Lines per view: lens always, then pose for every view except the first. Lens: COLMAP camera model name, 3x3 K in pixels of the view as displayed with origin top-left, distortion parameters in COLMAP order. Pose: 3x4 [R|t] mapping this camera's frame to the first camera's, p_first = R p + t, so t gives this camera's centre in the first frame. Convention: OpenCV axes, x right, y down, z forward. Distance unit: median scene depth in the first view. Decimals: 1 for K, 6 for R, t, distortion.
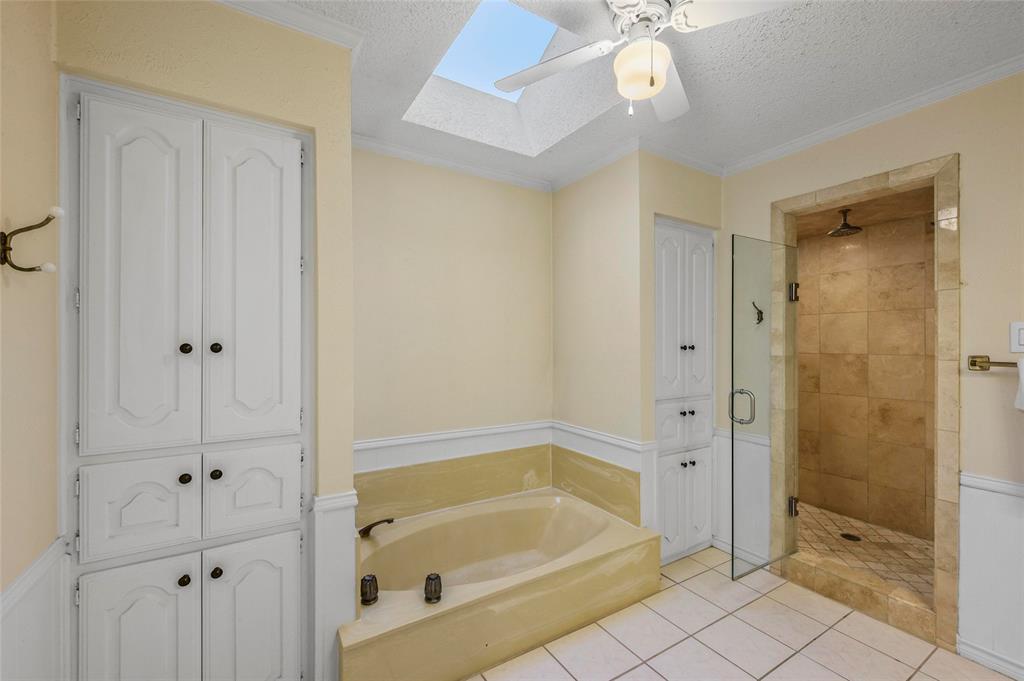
lens RADIAL K [[418.5, 0, 509.0], [0, 418.5, 342.5], [0, 0, 1]] dist [0.000272, -0.000628]
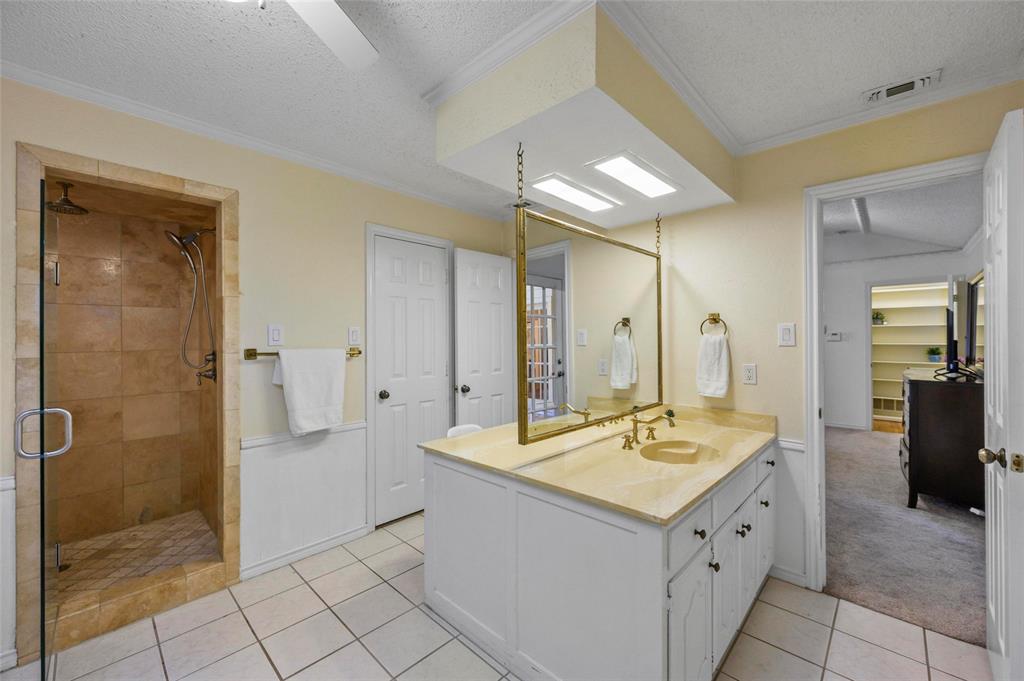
lens RADIAL K [[407.4, 0, 509.5], [0, 407.4, 337.1], [0, 0, 1]] dist [0.003130, -0.000618]
pose [[-0.254861, -0.000376, 0.966978, -0.288305], [0.002308, 0.999997, 0.000997, -0.004340], [-0.966975, 0.002486, -0.254859, 0.430493]]
